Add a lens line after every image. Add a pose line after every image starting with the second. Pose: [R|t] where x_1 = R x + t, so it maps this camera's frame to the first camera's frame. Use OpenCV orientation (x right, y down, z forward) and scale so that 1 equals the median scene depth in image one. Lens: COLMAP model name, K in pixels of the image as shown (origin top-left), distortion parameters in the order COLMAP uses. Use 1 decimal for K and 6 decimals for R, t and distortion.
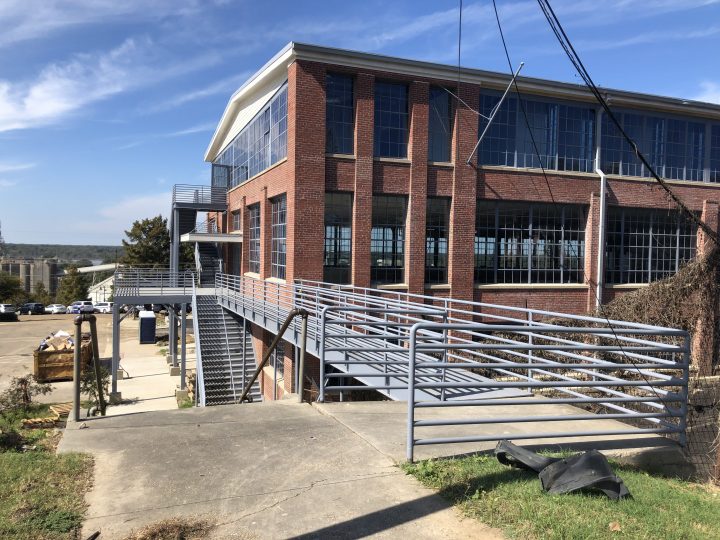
lens RADIAL K [[583.4, 0, 360.0], [0, 583.4, 270.0], [0, 0, 1]] dist [0.003381, 0.000782]
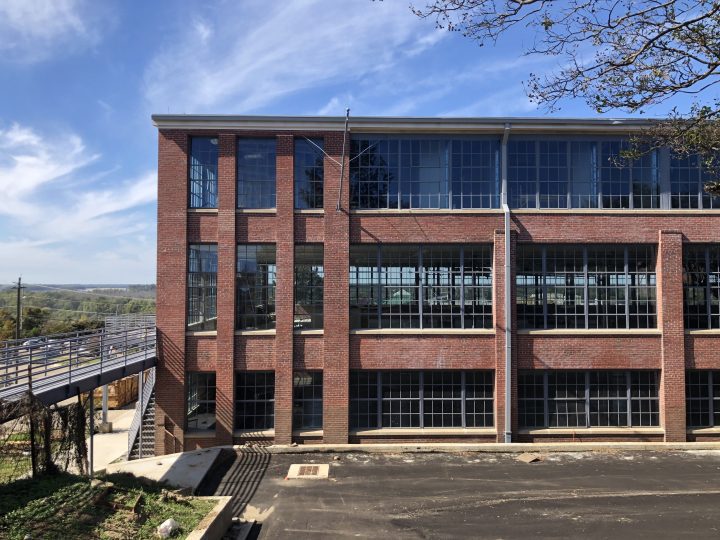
lens RADIAL K [[599.3, 0, 360.0], [0, 599.3, 270.0], [0, 0, 1]] dist [0.003429, -0.001374]
pose [[0.940359, -0.029495, -0.338902, 0.512239], [0.004981, 0.997321, -0.072976, -0.001496], [0.340147, 0.066936, 0.937987, 0.045598]]
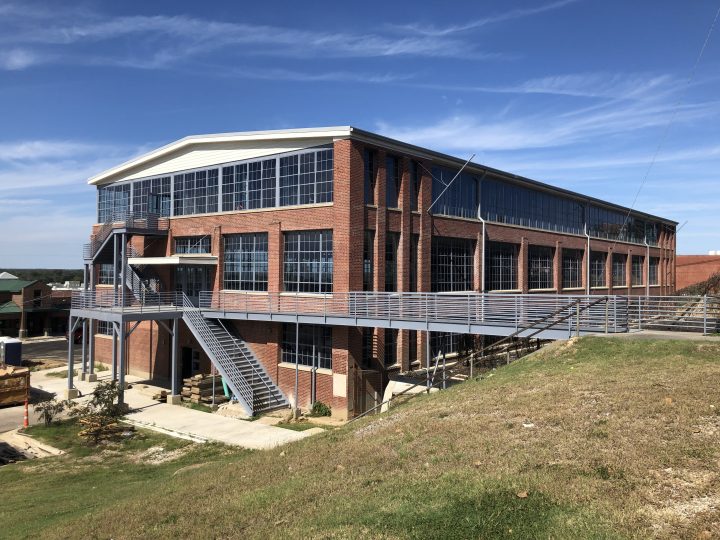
lens RADIAL K [[599.3, 0, 360.0], [0, 599.3, 270.0], [0, 0, 1]] dist [0.003429, -0.001374]
pose [[0.872186, -0.010759, 0.489056, -0.649760], [0.024265, 0.999479, -0.021286, -0.005605], [-0.488572, 0.030432, 0.871993, -0.226946]]
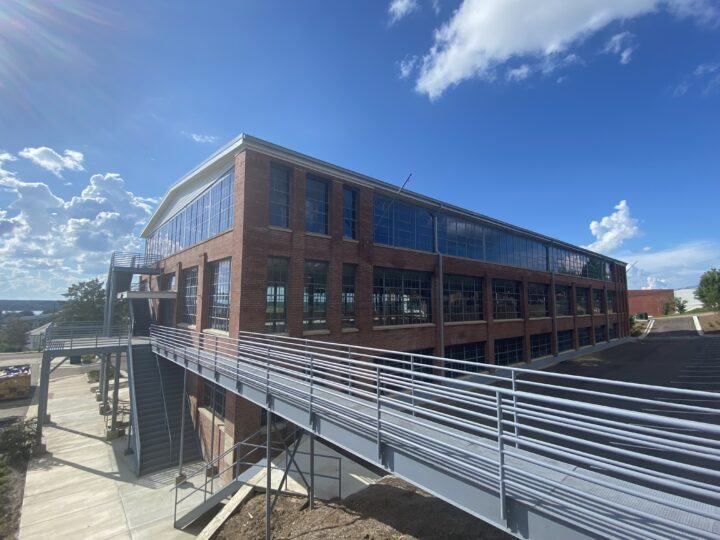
lens RADIAL K [[329.9, 0, 384.1], [0, 329.9, 271.4], [0, 0, 1]] dist [-0.025238, -0.000651]
pose [[0.921708, 0.017703, 0.387480, -0.081159], [0.029505, 0.992864, -0.115545, -0.014270], [-0.386761, 0.117931, 0.914608, 0.232550]]
